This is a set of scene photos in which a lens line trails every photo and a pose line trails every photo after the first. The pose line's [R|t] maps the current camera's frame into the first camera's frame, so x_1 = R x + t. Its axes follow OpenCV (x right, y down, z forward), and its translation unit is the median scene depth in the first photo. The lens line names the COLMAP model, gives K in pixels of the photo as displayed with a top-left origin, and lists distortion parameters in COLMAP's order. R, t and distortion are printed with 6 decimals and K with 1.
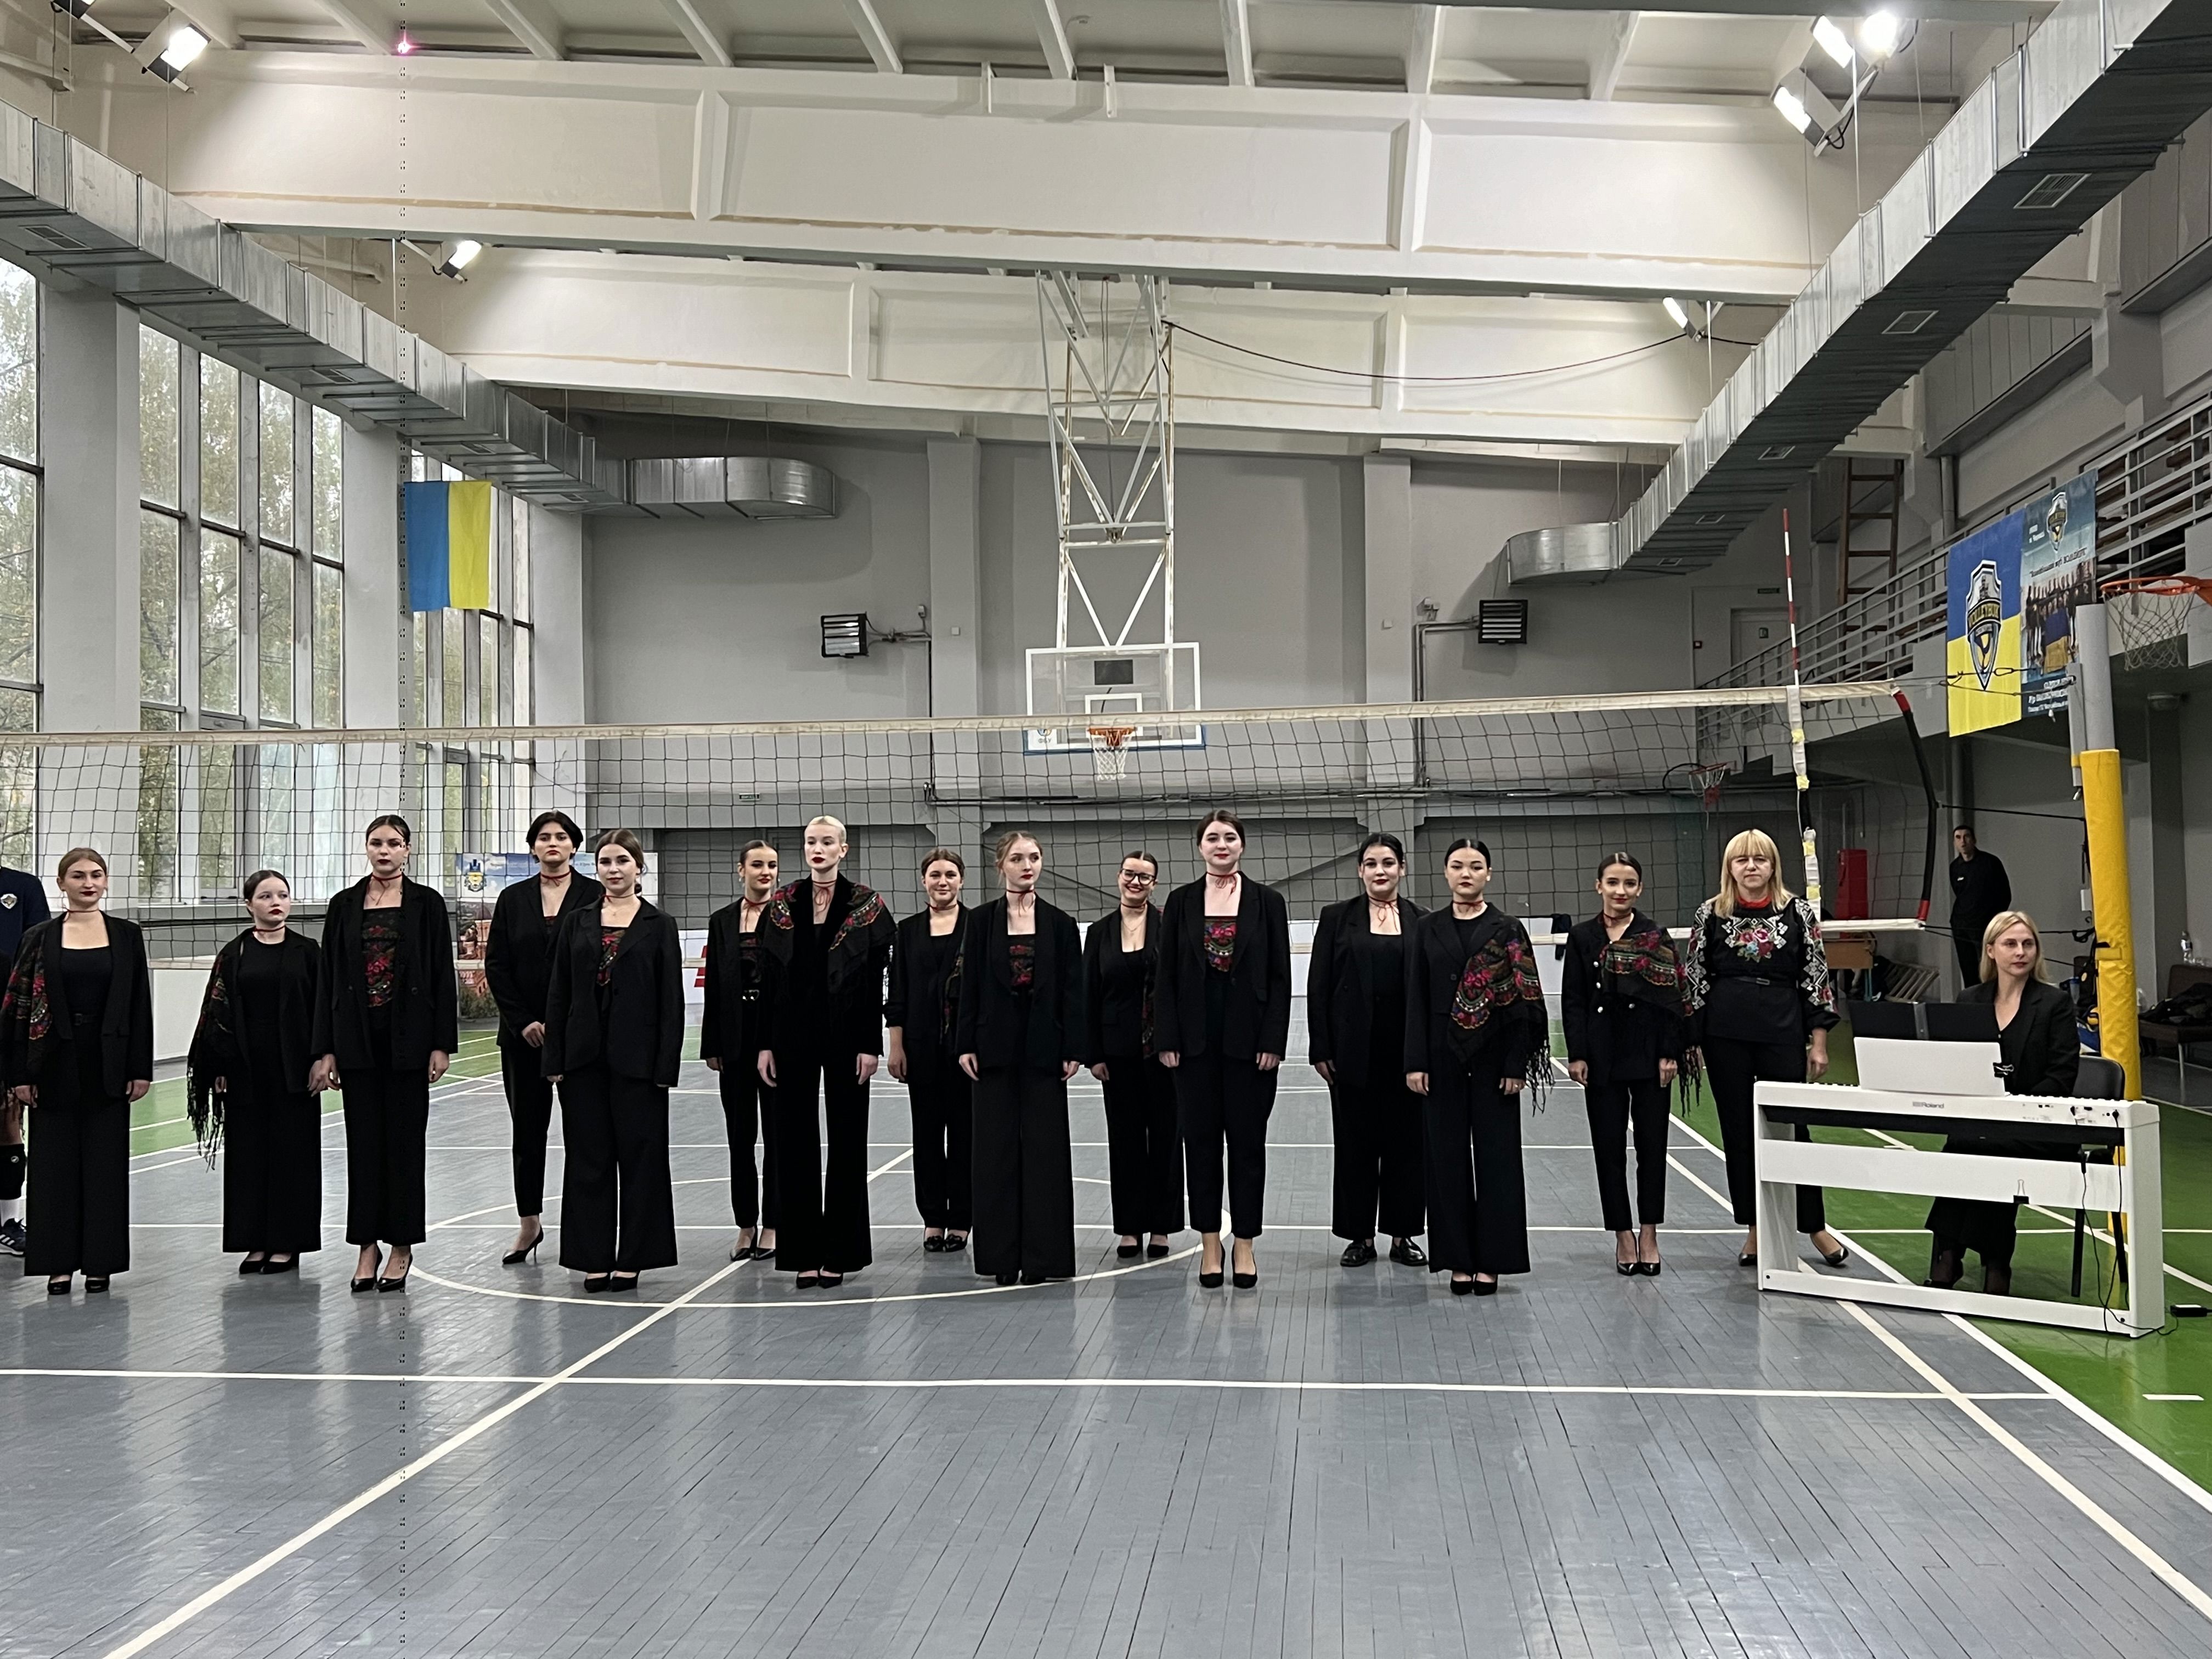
lens RADIAL K [[2195.5, 0, 1111.4], [0, 2195.5, 837.4], [0, 0, 1]] dist [0.026157, 0.000000]
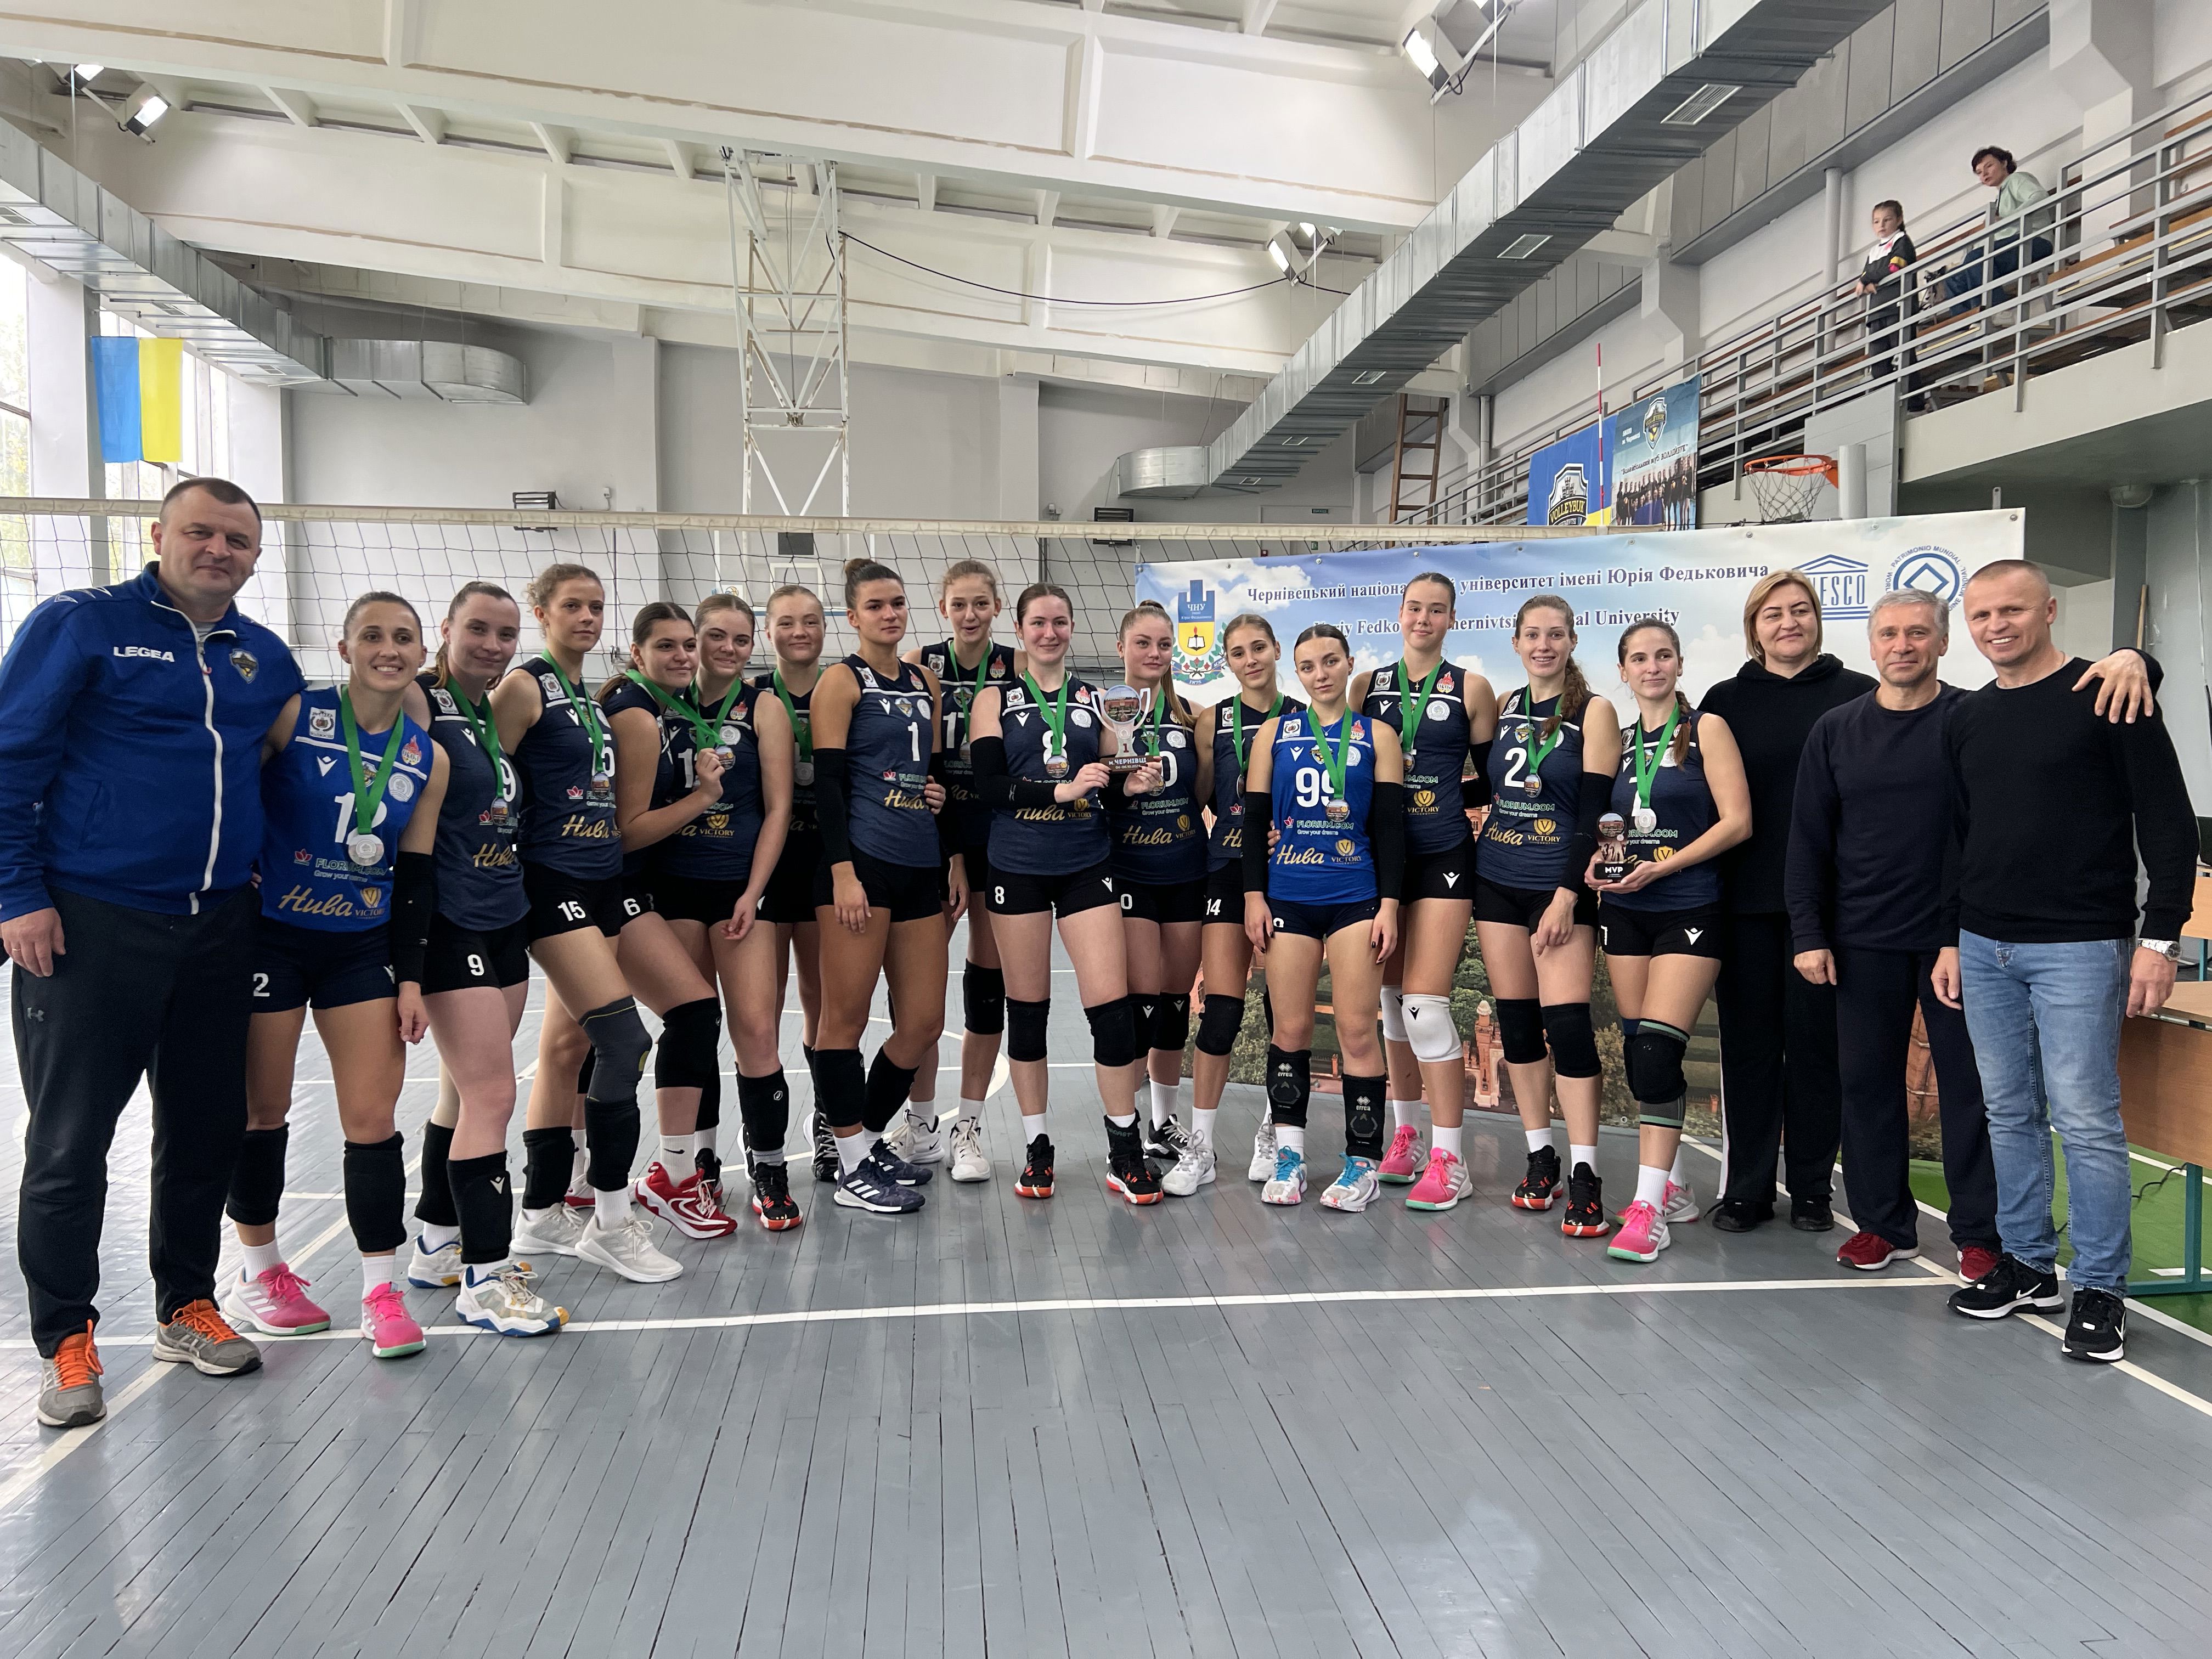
lens RADIAL K [[1675.5, 0, 1116.0], [0, 1675.5, 844.4], [0, 0, 1]] dist [0.027863, -0.038019]
pose [[0.976736, 0.003065, 0.214425, -0.021322], [-0.019447, 0.997044, 0.074334, 0.010248], [-0.213563, -0.076775, 0.973908, 0.115824]]
